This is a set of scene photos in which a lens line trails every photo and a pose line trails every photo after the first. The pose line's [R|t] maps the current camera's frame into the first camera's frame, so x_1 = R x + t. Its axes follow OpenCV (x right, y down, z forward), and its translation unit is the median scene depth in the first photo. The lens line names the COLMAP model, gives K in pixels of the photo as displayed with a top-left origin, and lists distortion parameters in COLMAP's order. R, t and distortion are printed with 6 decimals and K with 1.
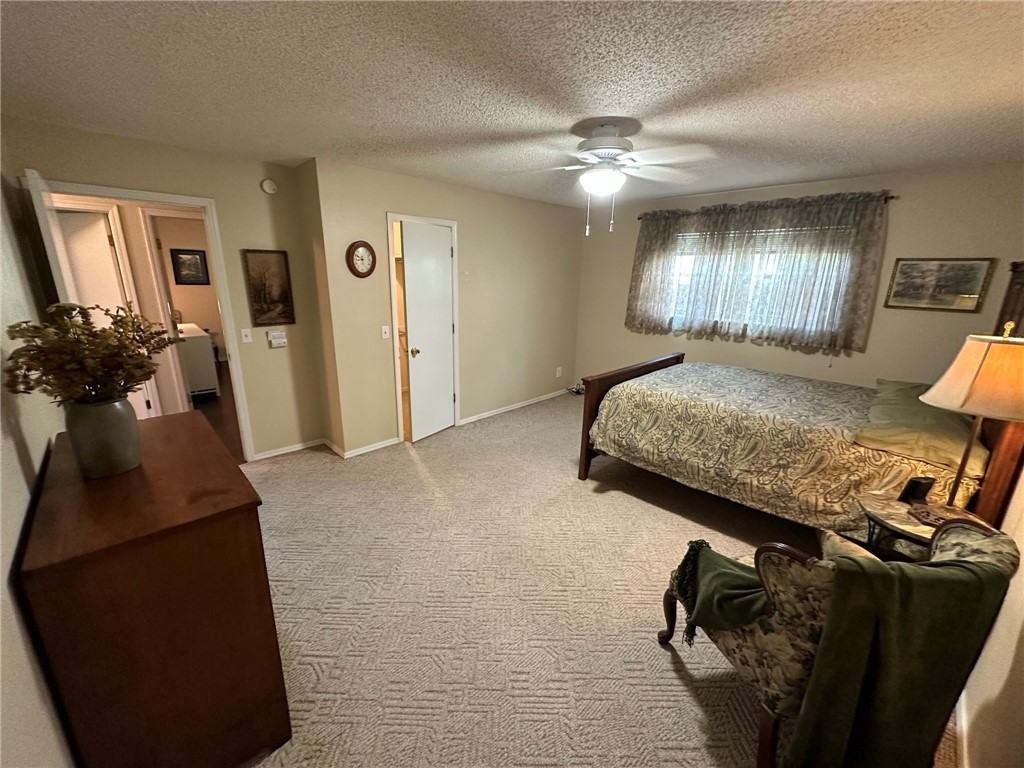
lens RADIAL K [[408.7, 0, 514.2], [0, 408.7, 385.7], [0, 0, 1]] dist [-0.002120, 0.000614]
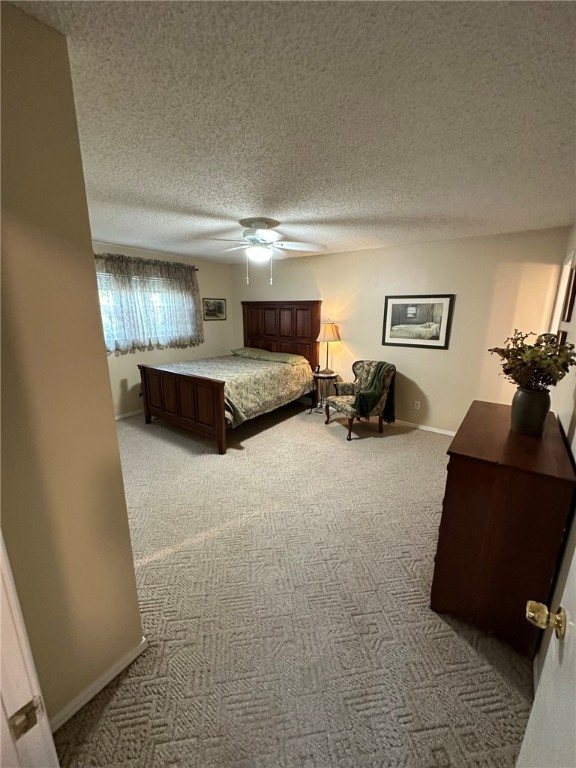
lens RADIAL K [[306.5, 0, 290.7], [0, 306.5, 383.9], [0, 0, 1]] dist [-0.002120, 0.000614]
pose [[-0.165575, -0.254575, 0.952773, -0.831318], [0.250080, 0.923692, 0.290264, -0.245478], [-0.953963, 0.286330, -0.089276, 0.825317]]
